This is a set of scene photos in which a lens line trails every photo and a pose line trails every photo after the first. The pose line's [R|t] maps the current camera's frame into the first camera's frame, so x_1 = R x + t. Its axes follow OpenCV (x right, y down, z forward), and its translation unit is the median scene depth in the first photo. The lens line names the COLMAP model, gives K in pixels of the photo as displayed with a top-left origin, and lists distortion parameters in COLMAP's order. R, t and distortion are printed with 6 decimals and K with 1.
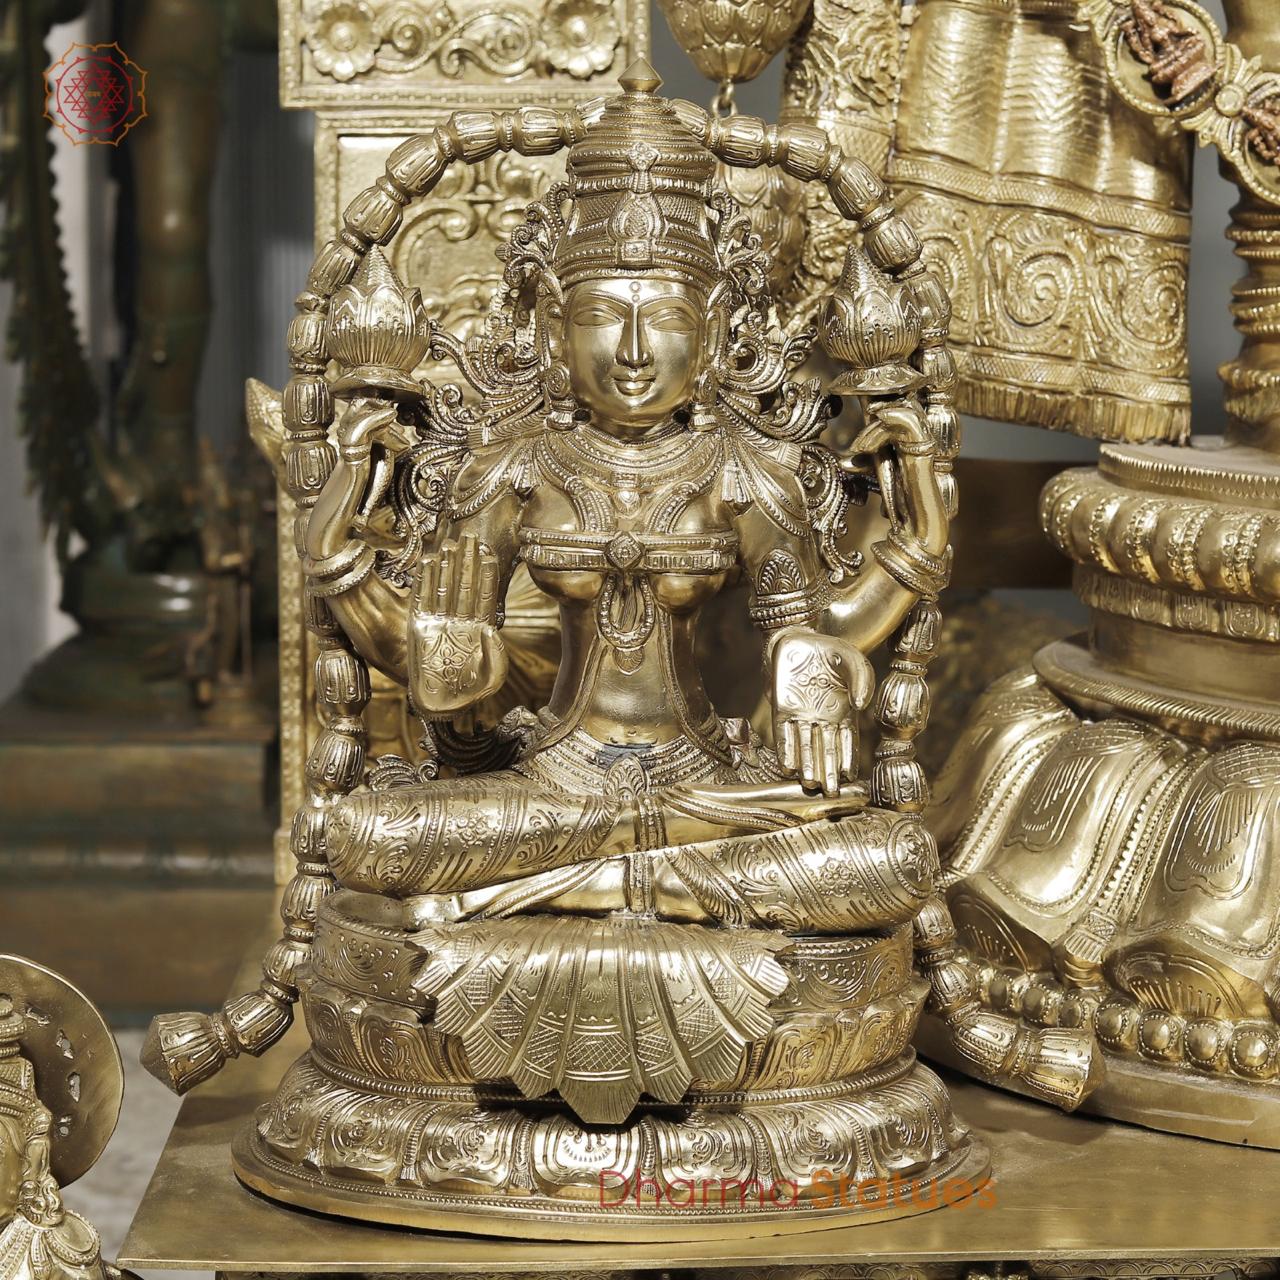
lens RADIAL K [[3365.1, 0, 640.2], [0, 3365.1, 604.9], [0, 0, 1]] dist [-0.096721, -0.384795]
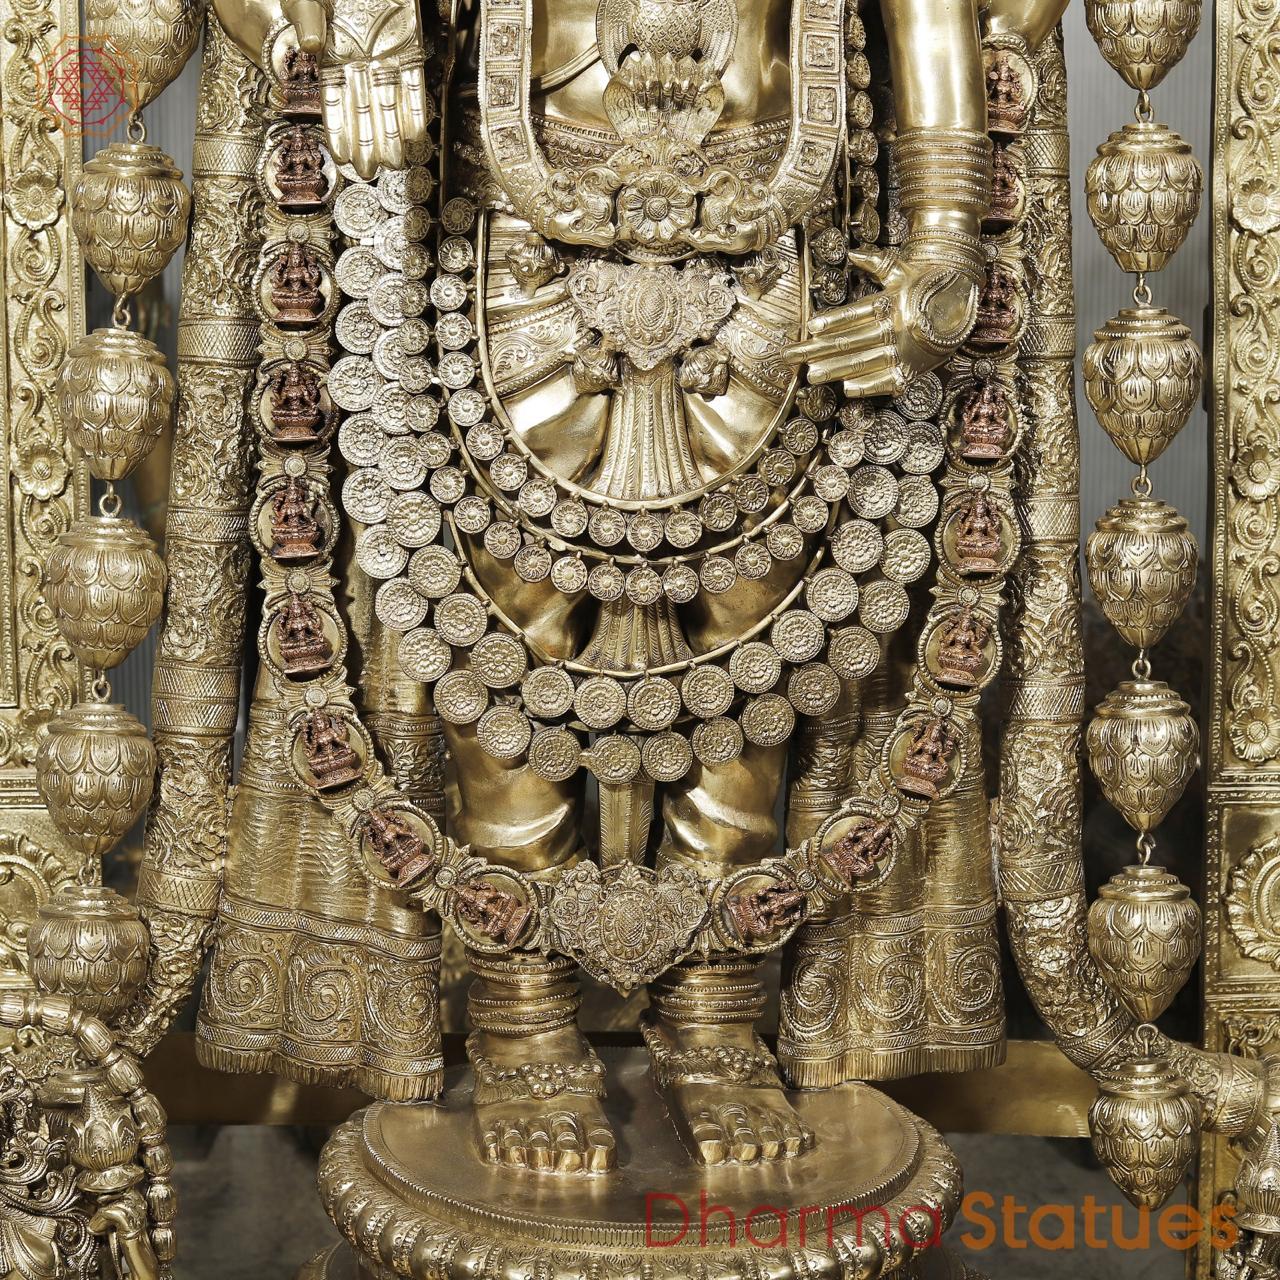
lens RADIAL K [[2925.7, 0, 636.4], [0, 2925.7, 657.1], [0, 0, 1]] dist [-0.076094, -0.407826]
pose [[0.999999, 0.000125, -0.001163, 0.298561], [-0.000070, 0.998866, 0.047612, -0.348405], [0.001168, -0.047612, 0.998865, -0.229362]]
